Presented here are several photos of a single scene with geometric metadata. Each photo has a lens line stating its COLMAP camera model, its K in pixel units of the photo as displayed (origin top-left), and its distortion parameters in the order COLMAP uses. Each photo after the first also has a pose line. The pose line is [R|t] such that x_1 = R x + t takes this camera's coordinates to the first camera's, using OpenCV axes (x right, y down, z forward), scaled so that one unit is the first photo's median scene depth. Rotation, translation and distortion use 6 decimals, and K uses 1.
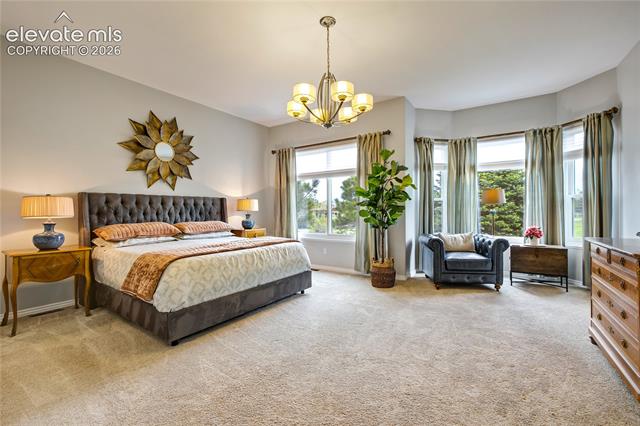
lens RADIAL K [[277.1, 0, 319.6], [0, 277.1, 211.3], [0, 0, 1]] dist [-0.046382, 0.019979]
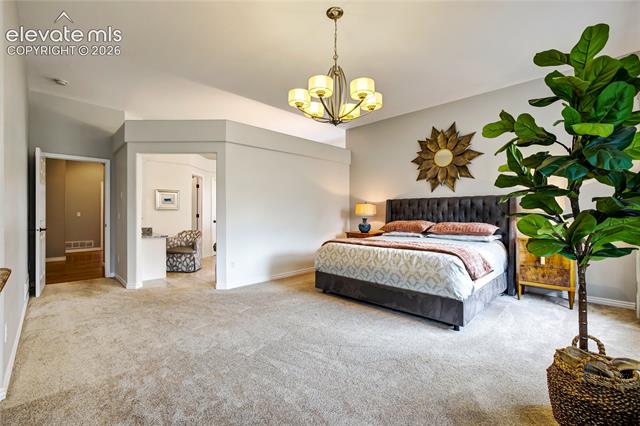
lens RADIAL K [[277.1, 0, 319.6], [0, 277.1, 211.3], [0, 0, 1]] dist [-0.046382, 0.019979]
pose [[-0.186672, 0.003390, -0.982416, 0.651730], [0.000124, 0.999994, 0.003427, -0.005516], [0.982422, 0.000518, -0.186671, 0.753523]]
